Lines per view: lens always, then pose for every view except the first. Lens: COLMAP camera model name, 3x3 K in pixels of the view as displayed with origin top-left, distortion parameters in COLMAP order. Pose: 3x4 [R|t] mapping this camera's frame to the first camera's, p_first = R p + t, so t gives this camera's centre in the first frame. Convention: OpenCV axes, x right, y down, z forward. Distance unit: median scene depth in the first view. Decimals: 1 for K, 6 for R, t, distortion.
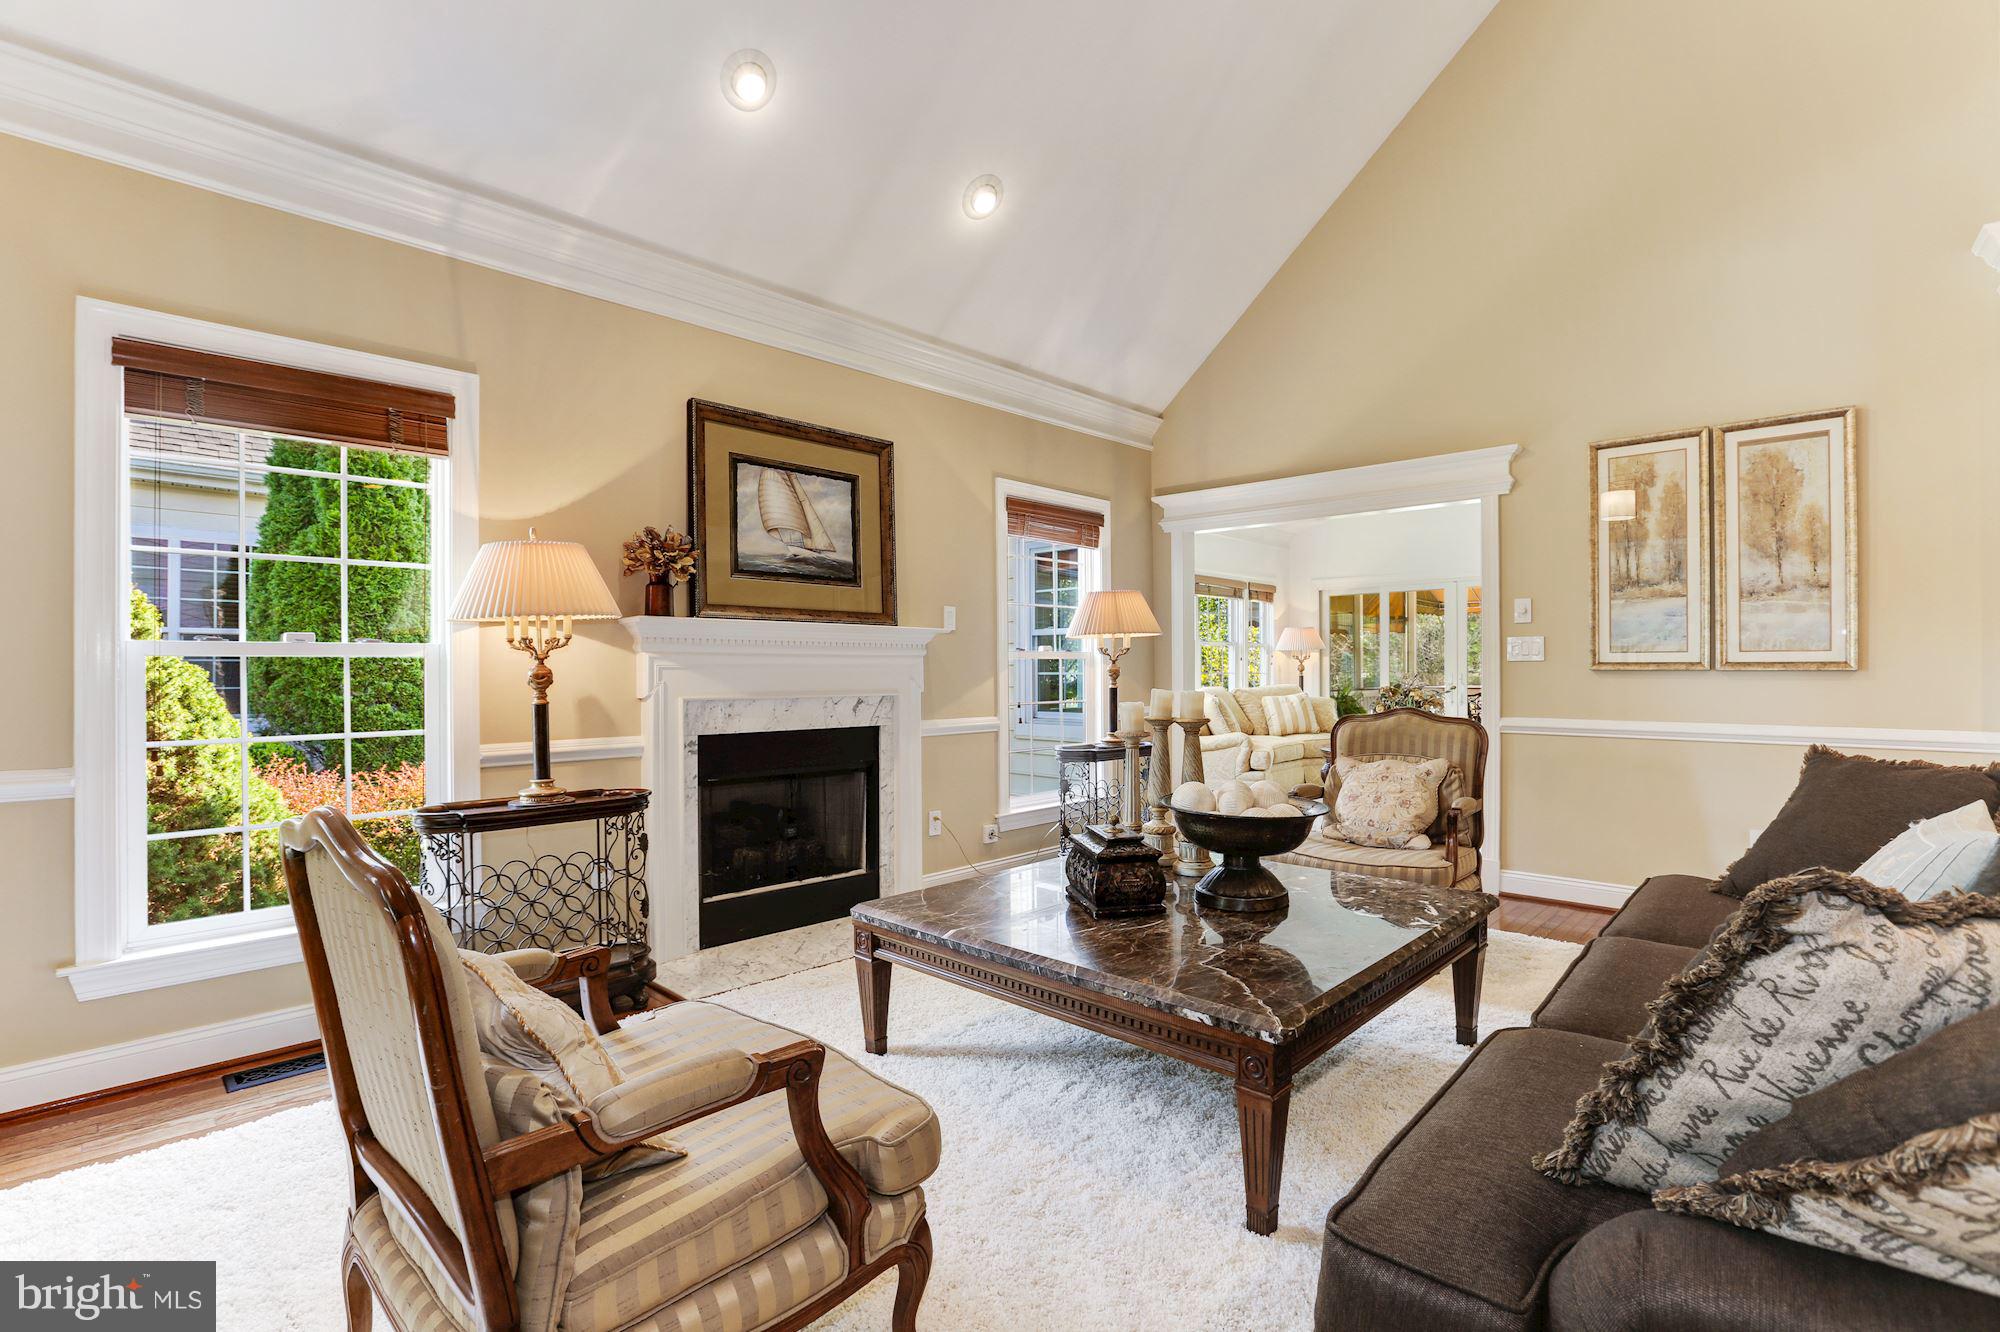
lens RADIAL K [[917.7, 0, 1064.3], [0, 917.7, 667.5], [0, 0, 1]] dist [-0.003178, -0.000198]
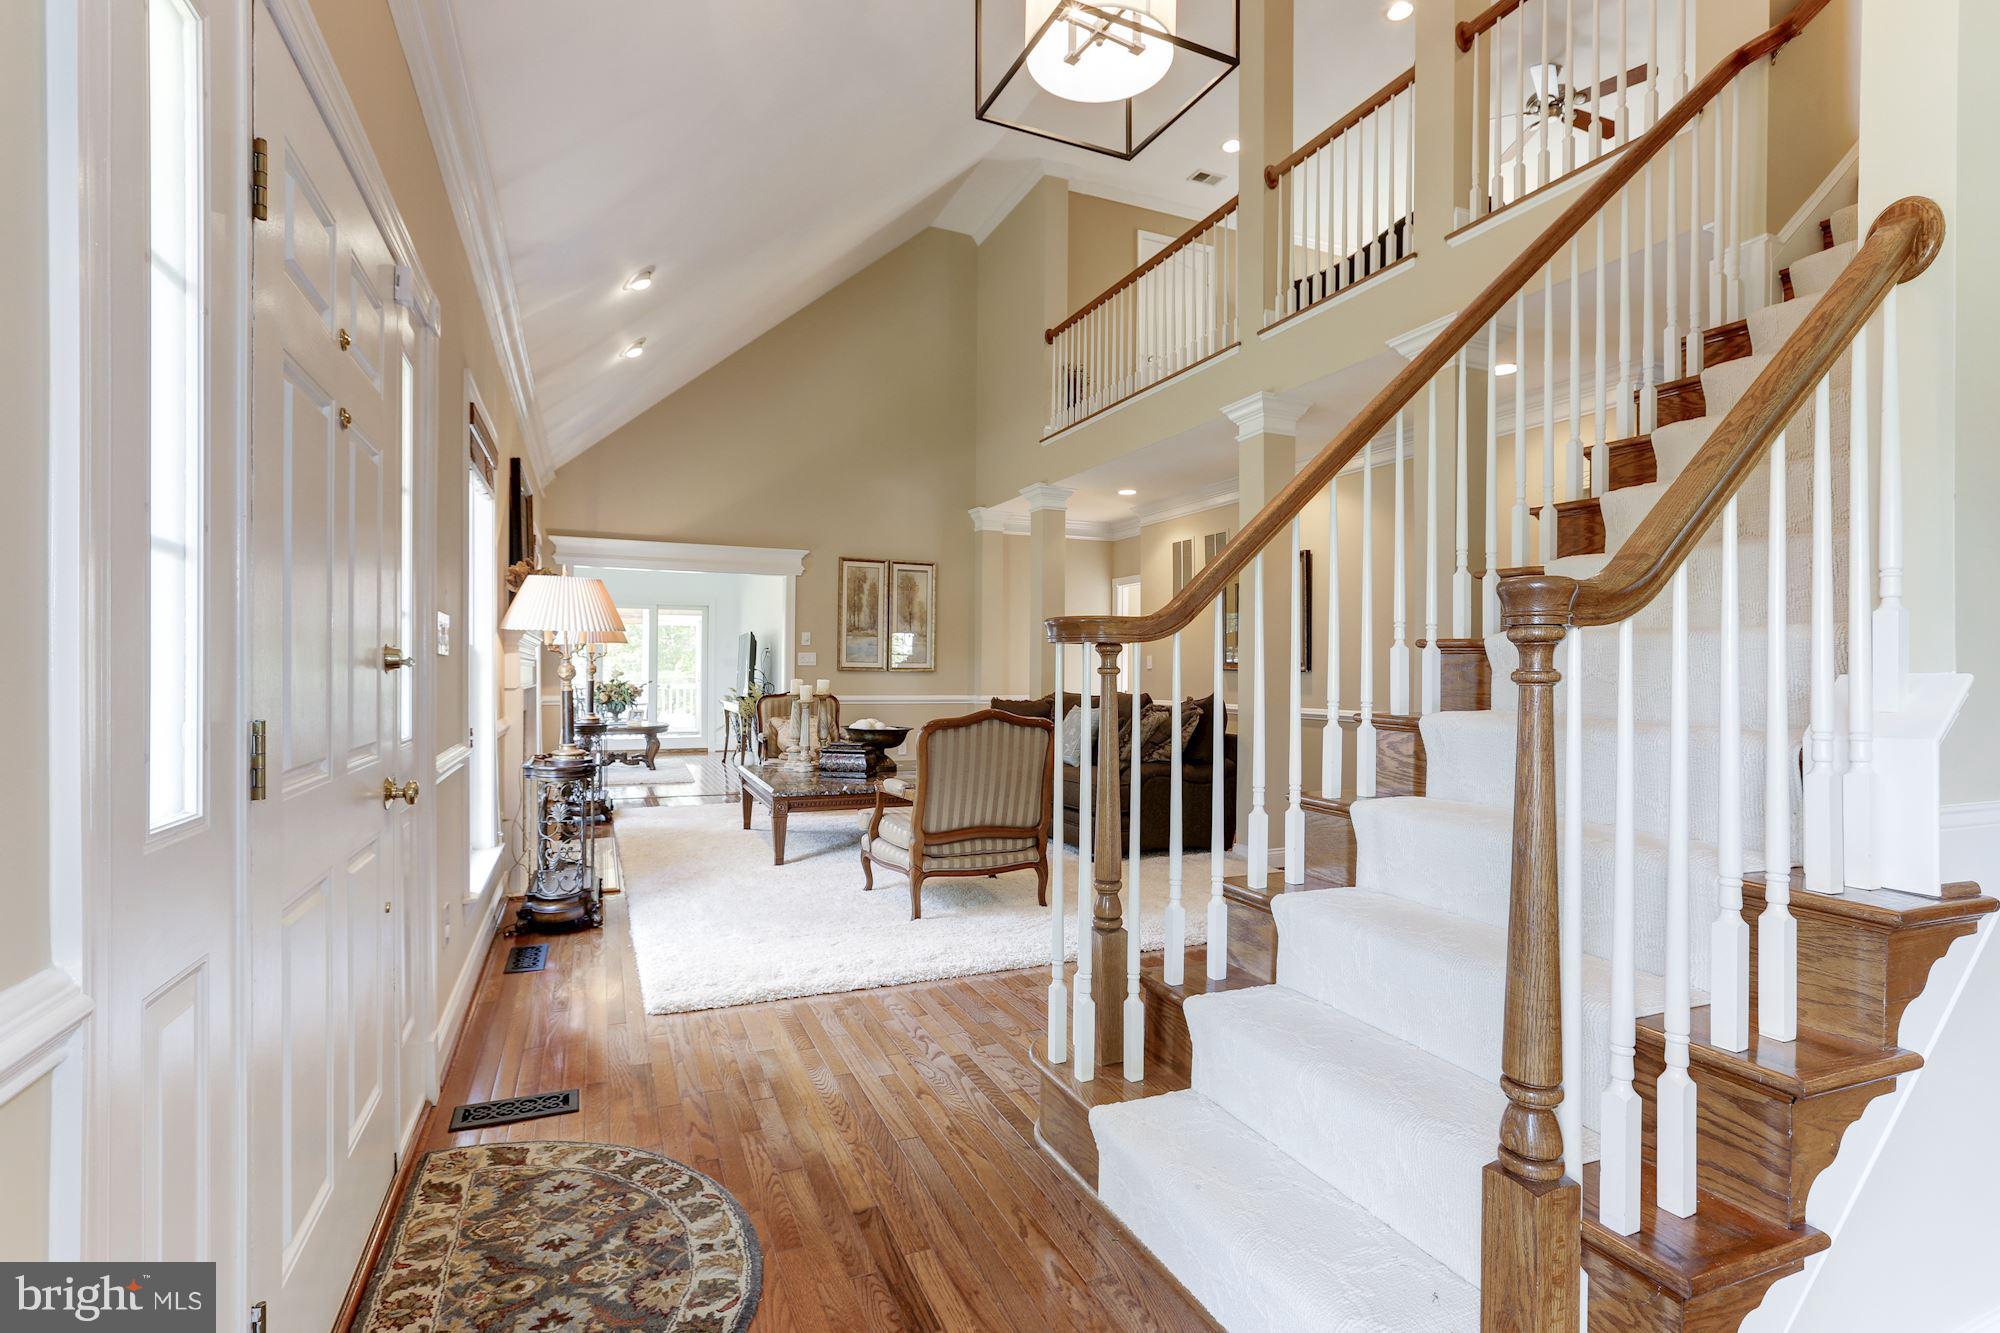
lens RADIAL K [[917.7, 0, 1064.3], [0, 917.7, 668.0], [0, 0, 1]] dist [-0.003178, -0.000198]
pose [[0.355602, 0.007695, 0.934606, -1.164741], [-0.009919, 0.999941, -0.004460, 0.000624], [-0.934585, -0.007684, 0.355658, -0.168074]]
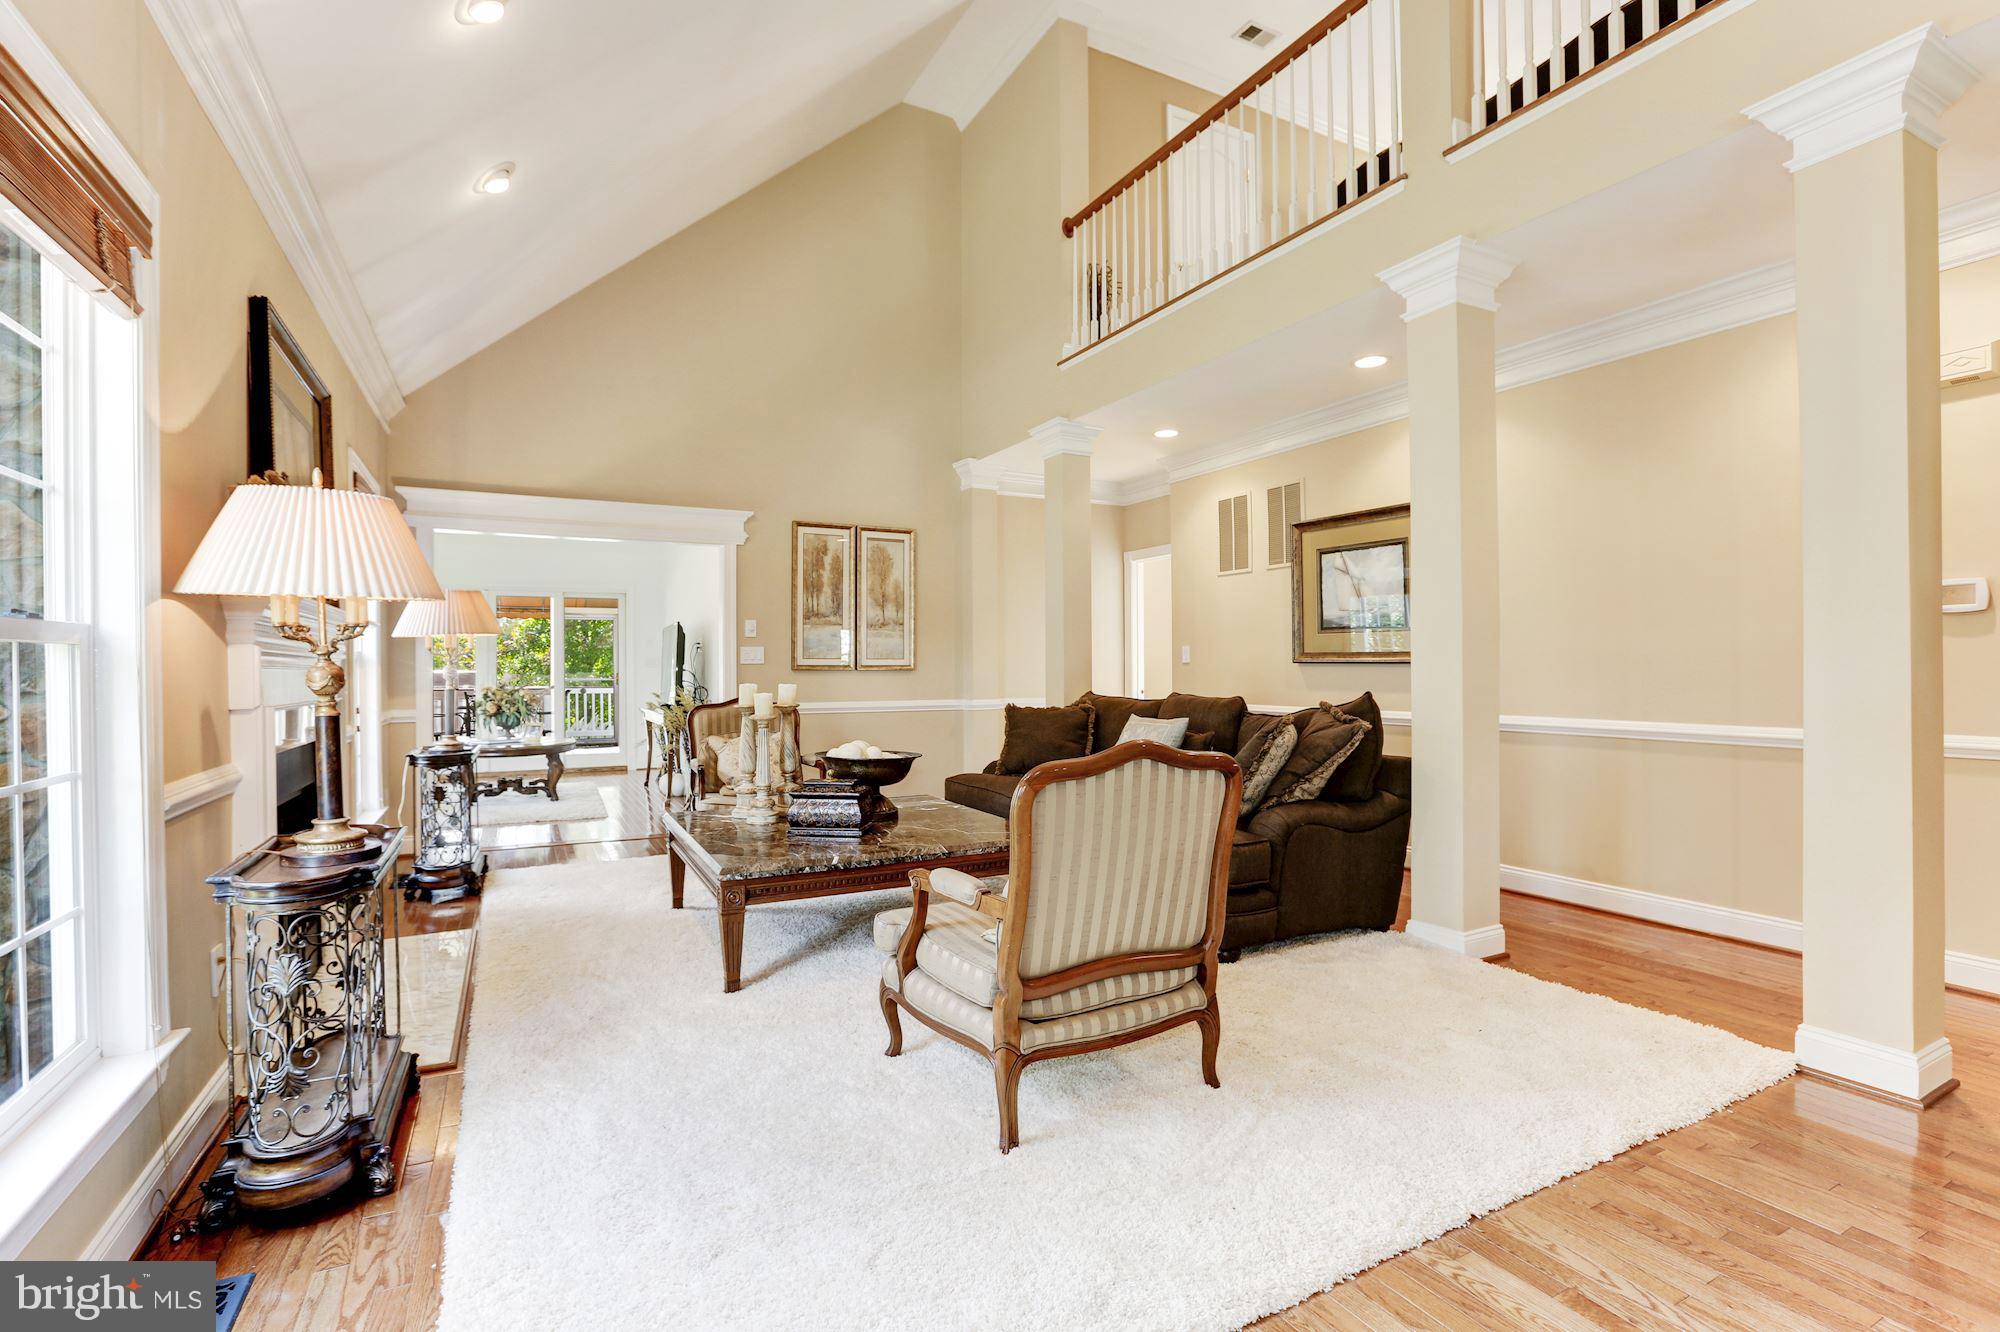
lens RADIAL K [[922.1, 0, 1000.0], [0, 922.1, 666.0], [0, 0, 1]] dist [-0.040817, 0.026938]
pose [[0.346353, 0.002095, 0.938102, -0.768979], [0.002478, 0.999992, -0.003148, 0.001072], [-0.938101, 0.003415, 0.346345, 0.165564]]
